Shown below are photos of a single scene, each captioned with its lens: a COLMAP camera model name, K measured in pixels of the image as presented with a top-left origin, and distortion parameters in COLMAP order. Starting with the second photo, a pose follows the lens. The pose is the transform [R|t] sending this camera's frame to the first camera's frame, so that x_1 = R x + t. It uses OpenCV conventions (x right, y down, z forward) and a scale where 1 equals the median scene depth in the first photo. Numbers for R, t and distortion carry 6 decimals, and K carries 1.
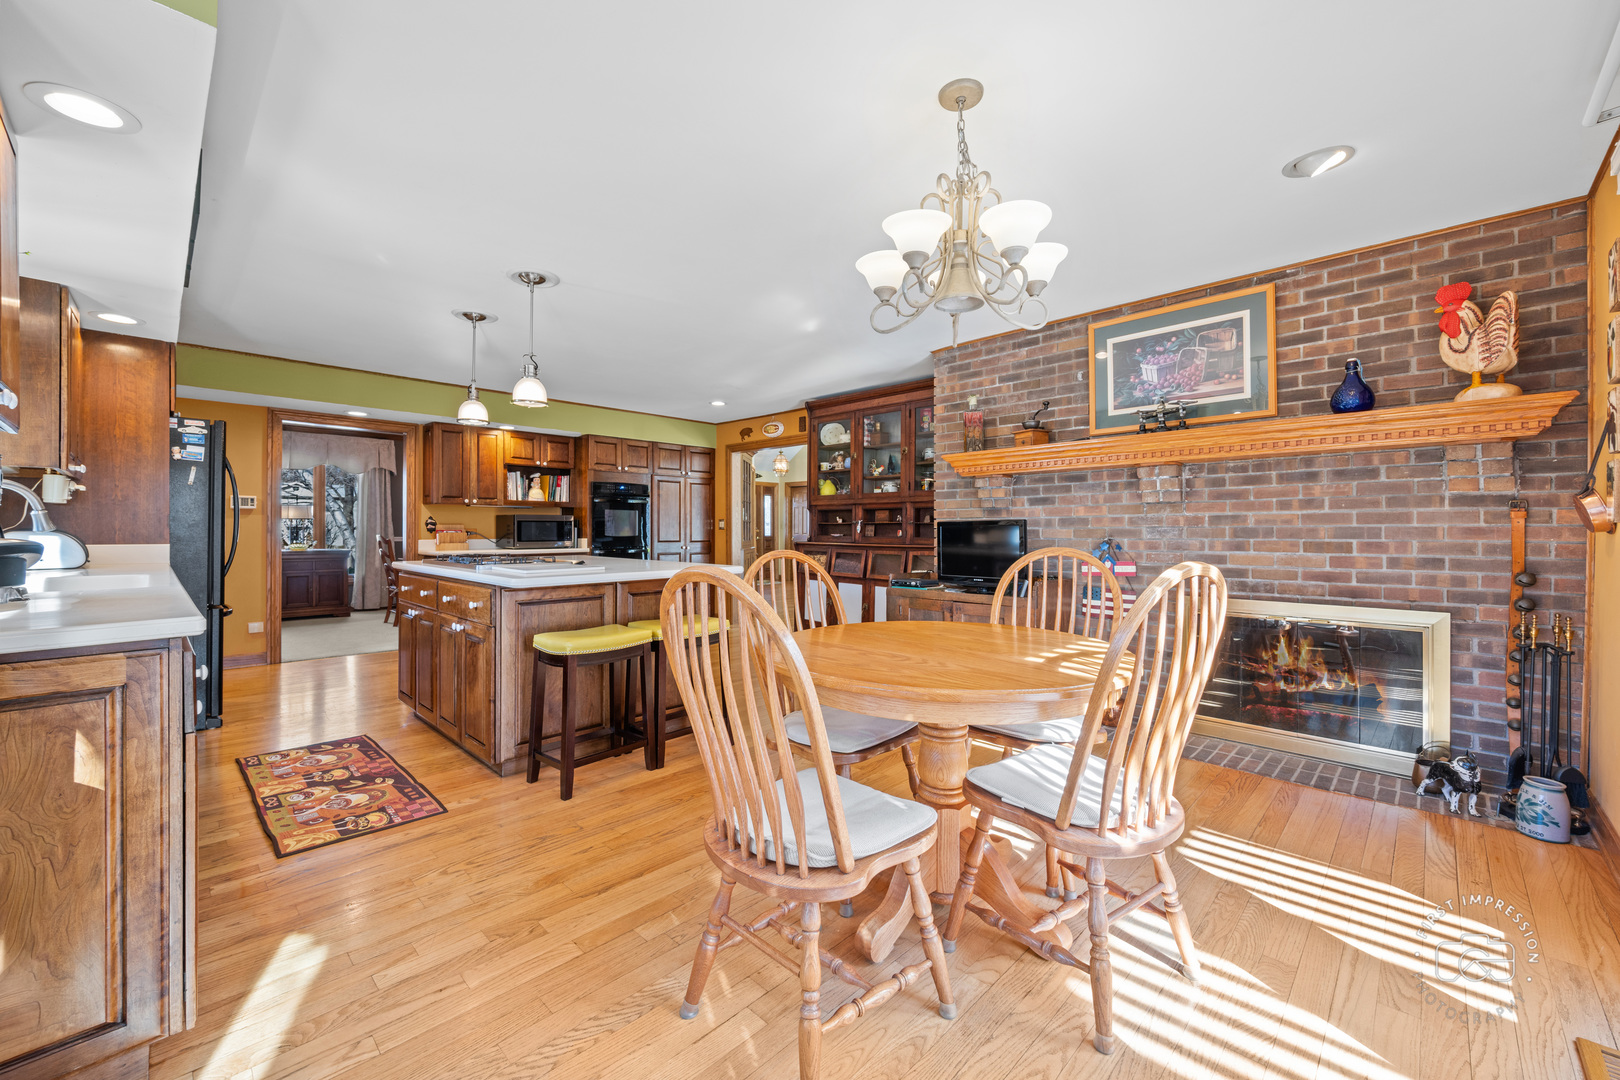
lens RADIAL K [[649.5, 0, 810.9], [0, 649.5, 533.0], [0, 0, 1]] dist [0.002446, -0.000573]
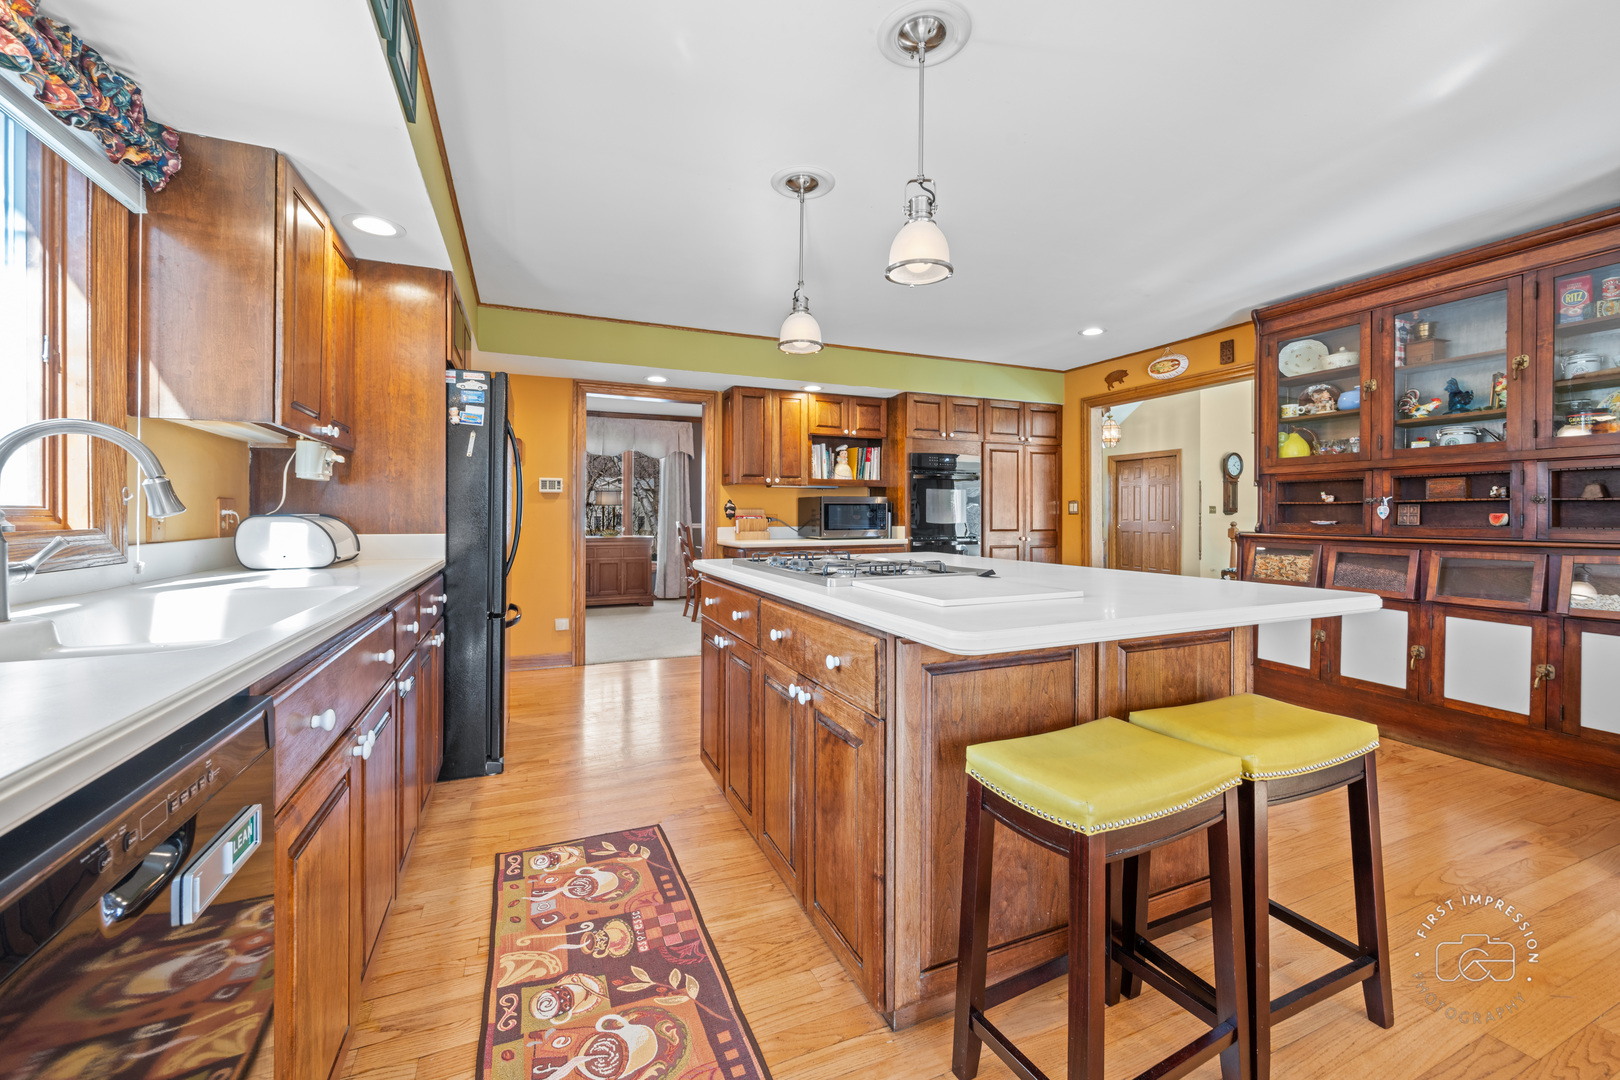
lens RADIAL K [[649.5, 0, 800.8], [0, 649.5, 519.0], [0, 0, 1]] dist [0.002446, -0.000573]
pose [[0.920348, -0.000659, -0.391100, -0.256421], [0.000376, 1.000000, -0.000799, 0.000320], [0.391100, 0.000589, 0.920348, 0.390593]]
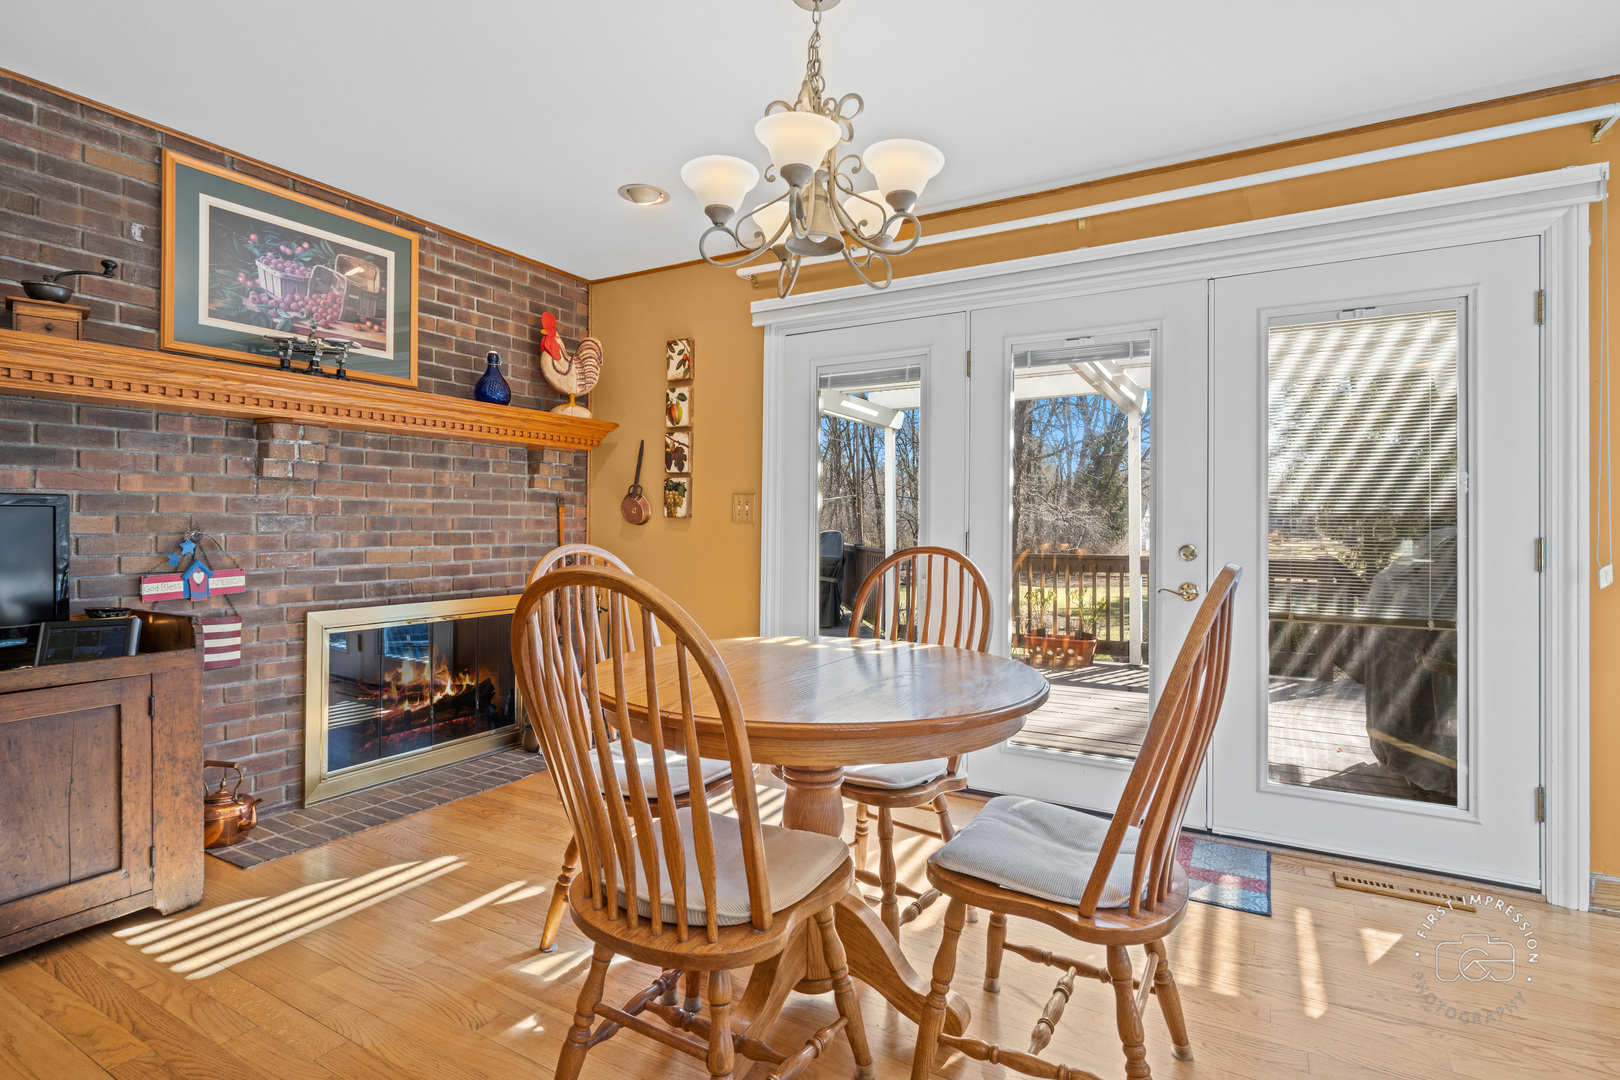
lens RADIAL K [[778.4, 0, 810.8], [0, 778.4, 534.4], [0, 0, 1]] dist [-0.011465, 0.000896]
pose [[-0.246474, -0.008652, 0.969111, -0.375110], [0.002227, 0.999952, 0.009493, 0.004741], [-0.969147, 0.004498, -0.246443, 0.670194]]
